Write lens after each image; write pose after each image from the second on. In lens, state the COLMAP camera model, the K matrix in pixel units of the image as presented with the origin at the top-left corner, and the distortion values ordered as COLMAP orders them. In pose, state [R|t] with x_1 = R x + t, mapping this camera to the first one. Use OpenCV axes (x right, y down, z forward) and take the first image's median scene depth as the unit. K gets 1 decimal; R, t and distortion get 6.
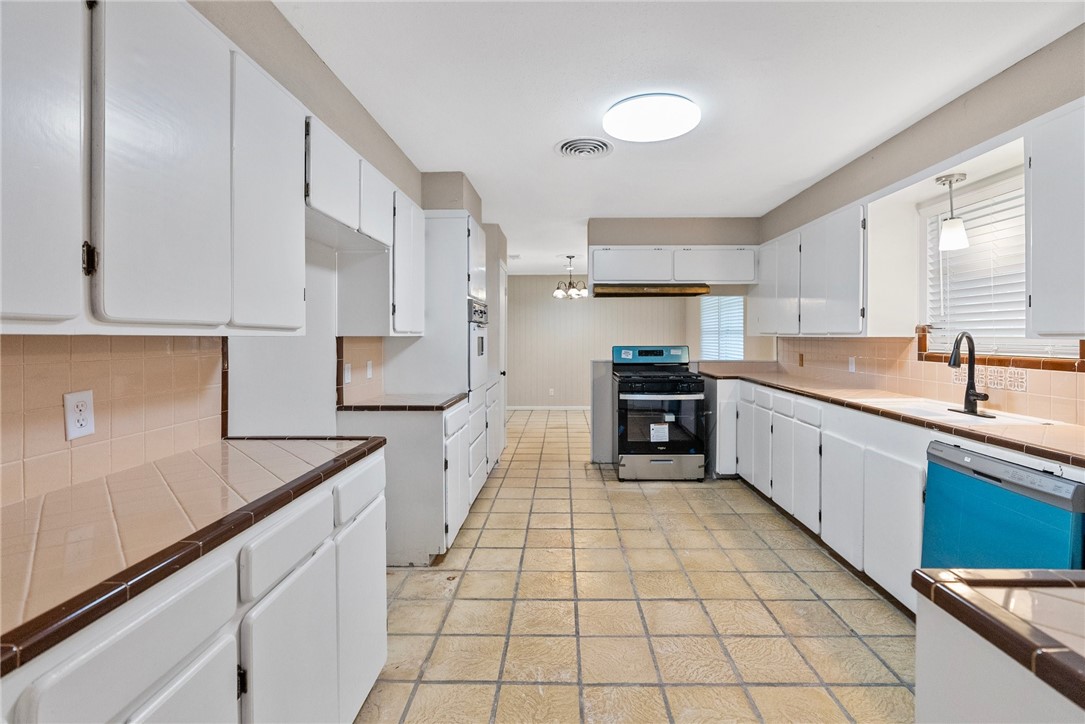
lens RADIAL K [[499.1, 0, 559.5], [0, 499.1, 336.2], [0, 0, 1]] dist [-0.011688, 0.004731]
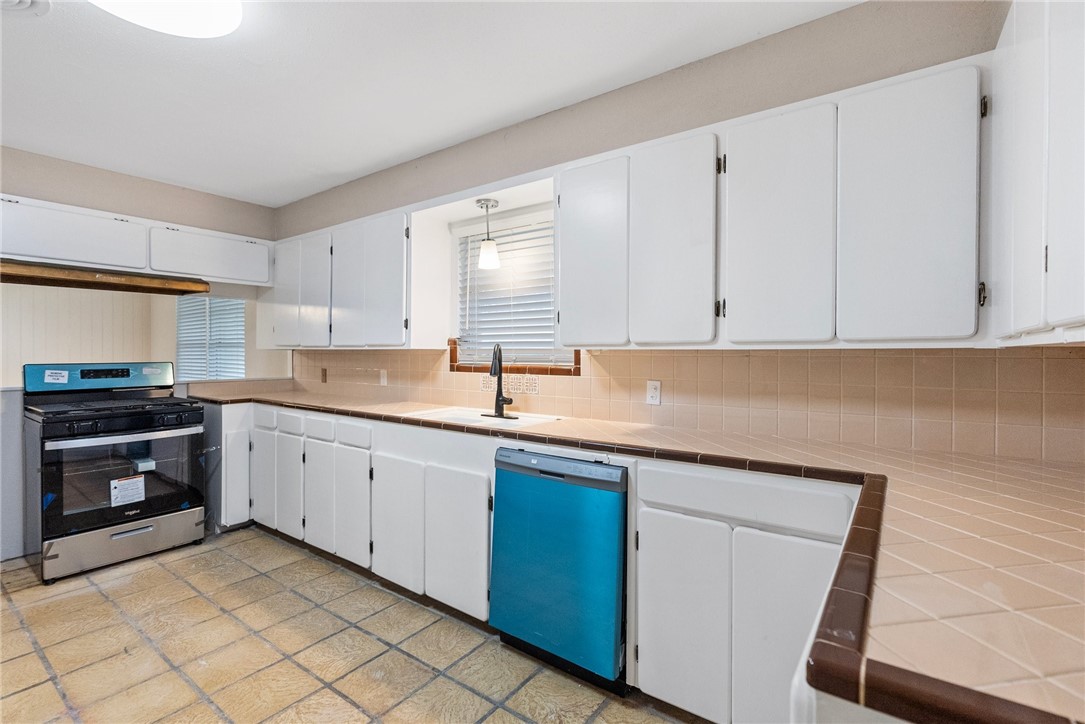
lens RADIAL K [[499.1, 0, 549.1], [0, 499.1, 352.9], [0, 0, 1]] dist [-0.011688, 0.004731]
pose [[0.580906, -0.000632, 0.813970, -0.023186], [-0.000975, 0.999998, 0.001472, 0.008664], [-0.813970, -0.001649, 0.580905, 0.235464]]
